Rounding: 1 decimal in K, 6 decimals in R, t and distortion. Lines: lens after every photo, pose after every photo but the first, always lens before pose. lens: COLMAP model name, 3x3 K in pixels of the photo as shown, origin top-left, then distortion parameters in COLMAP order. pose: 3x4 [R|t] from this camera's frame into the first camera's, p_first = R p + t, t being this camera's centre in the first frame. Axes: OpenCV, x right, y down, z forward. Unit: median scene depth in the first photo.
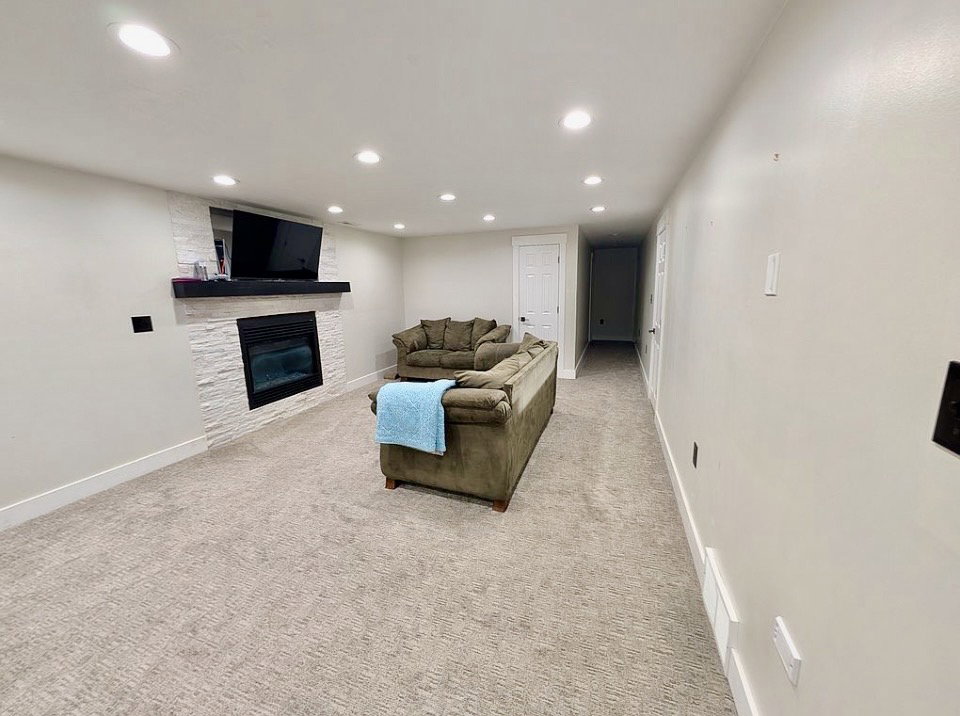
lens RADIAL K [[394.1, 0, 461.8], [0, 394.1, 365.7], [0, 0, 1]] dist [0.003038, -0.000133]
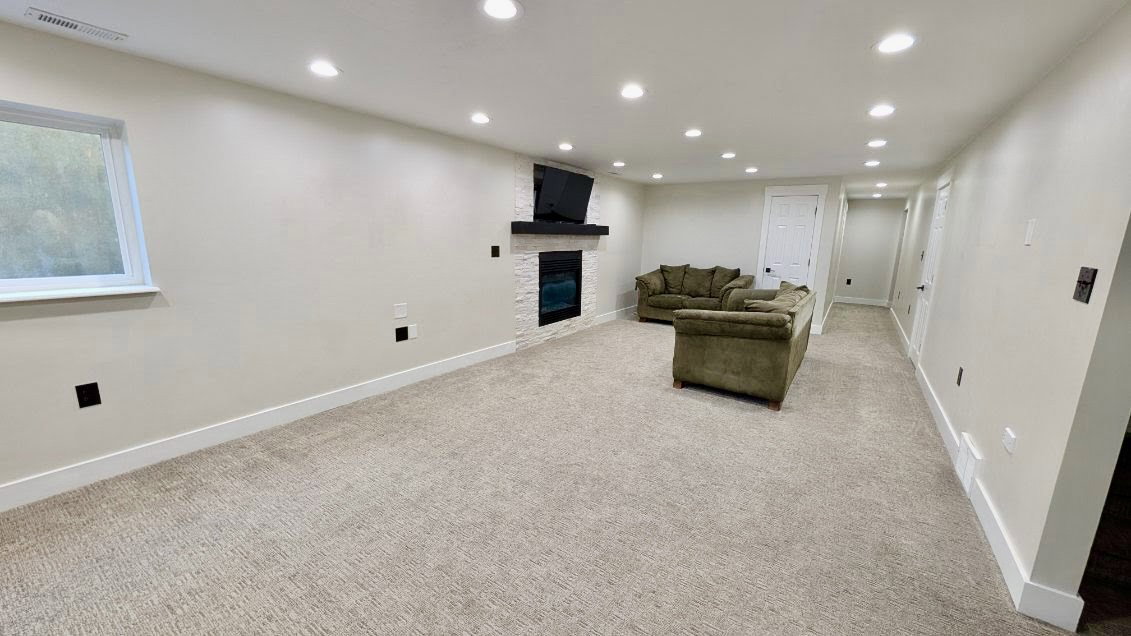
lens RADIAL K [[429.1, 0, 559.8], [0, 429.1, 325.4], [0, 0, 1]] dist [0.001737, 0.000141]
pose [[0.969816, 0.089430, -0.226845, -0.141121], [-0.086356, 0.995988, 0.023459, 0.060122], [0.228033, -0.003161, 0.973648, -0.252741]]
